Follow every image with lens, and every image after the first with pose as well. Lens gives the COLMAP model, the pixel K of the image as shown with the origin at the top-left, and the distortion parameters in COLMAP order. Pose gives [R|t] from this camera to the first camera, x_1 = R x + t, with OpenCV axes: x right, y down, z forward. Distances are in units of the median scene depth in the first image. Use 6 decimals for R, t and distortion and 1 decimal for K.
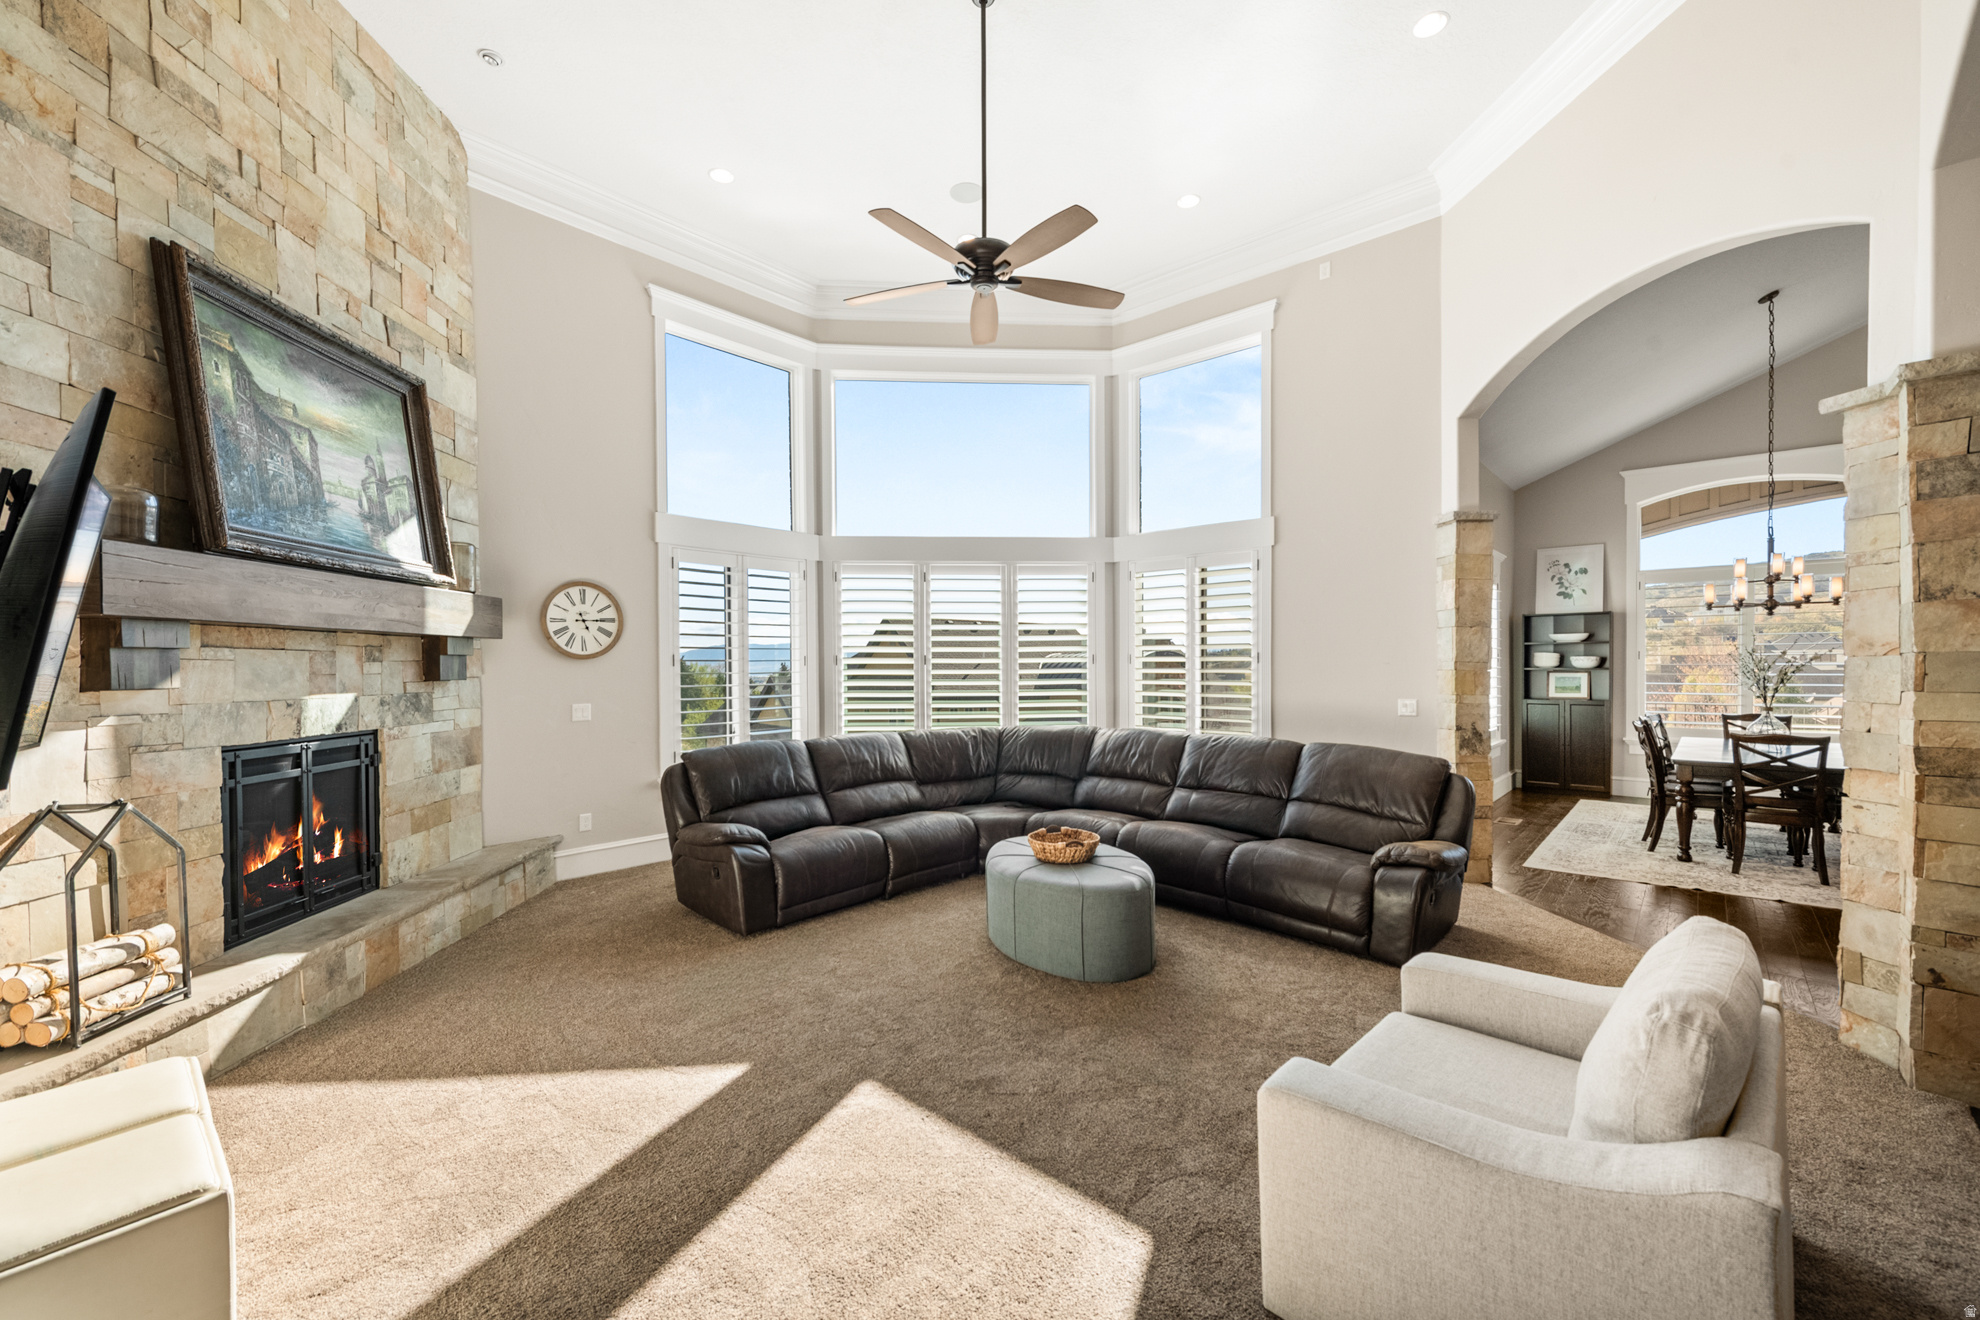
lens RADIAL K [[795.9, 0, 1003.9], [0, 795.9, 669.6], [0, 0, 1]] dist [0.000719, -0.000097]
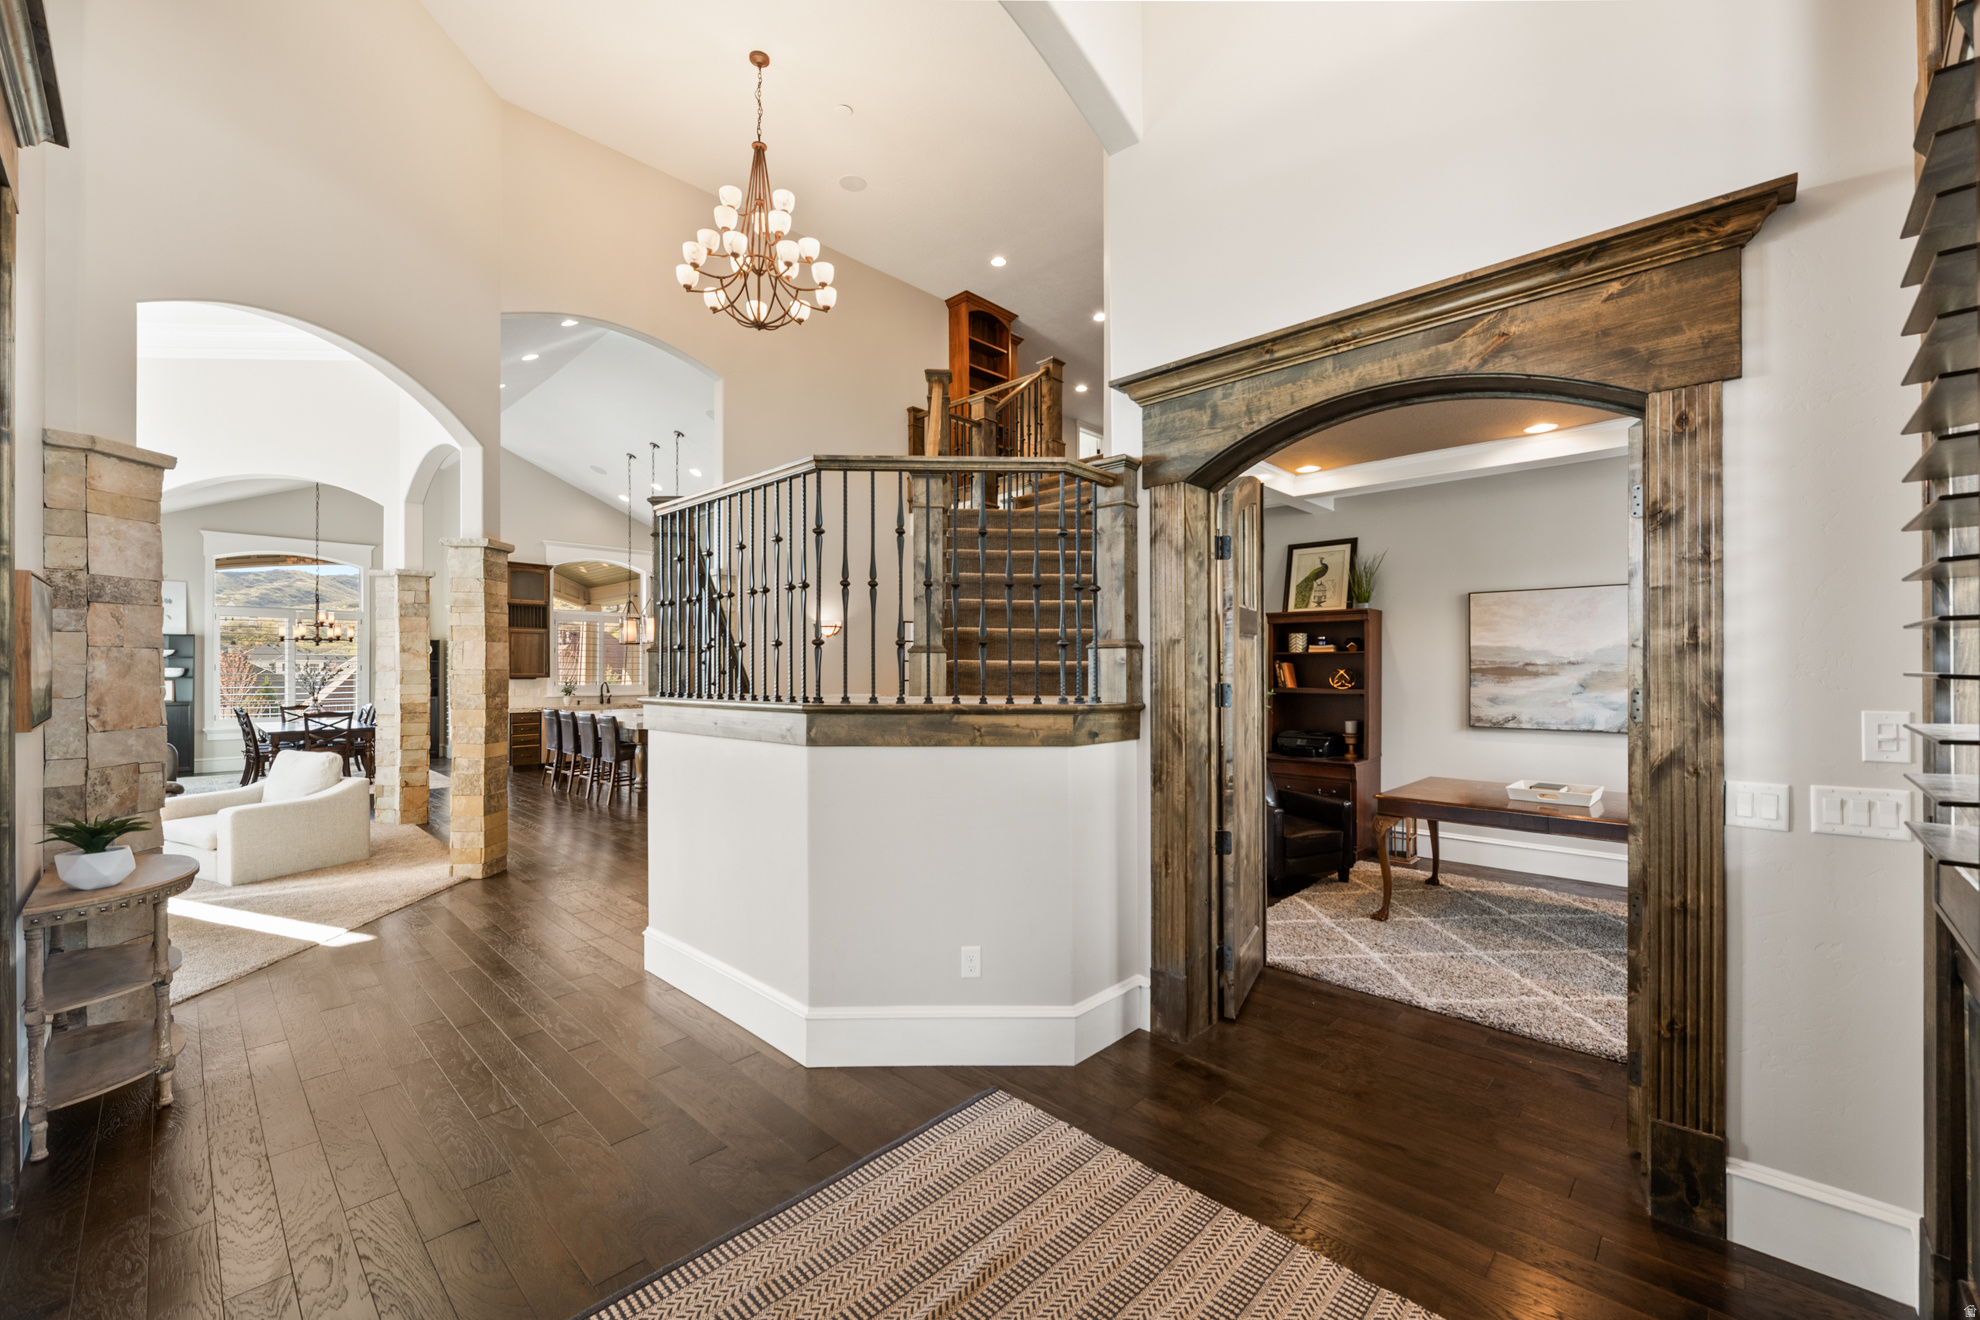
lens RADIAL K [[795.9, 0, 991.0], [0, 795.9, 672.9], [0, 0, 1]] dist [0.000719, -0.000097]
pose [[0.046384, -0.000032, 0.998924, -0.719920], [0.007297, 0.999973, -0.000307, 0.001963], [-0.998897, 0.007303, 0.046383, -0.558375]]
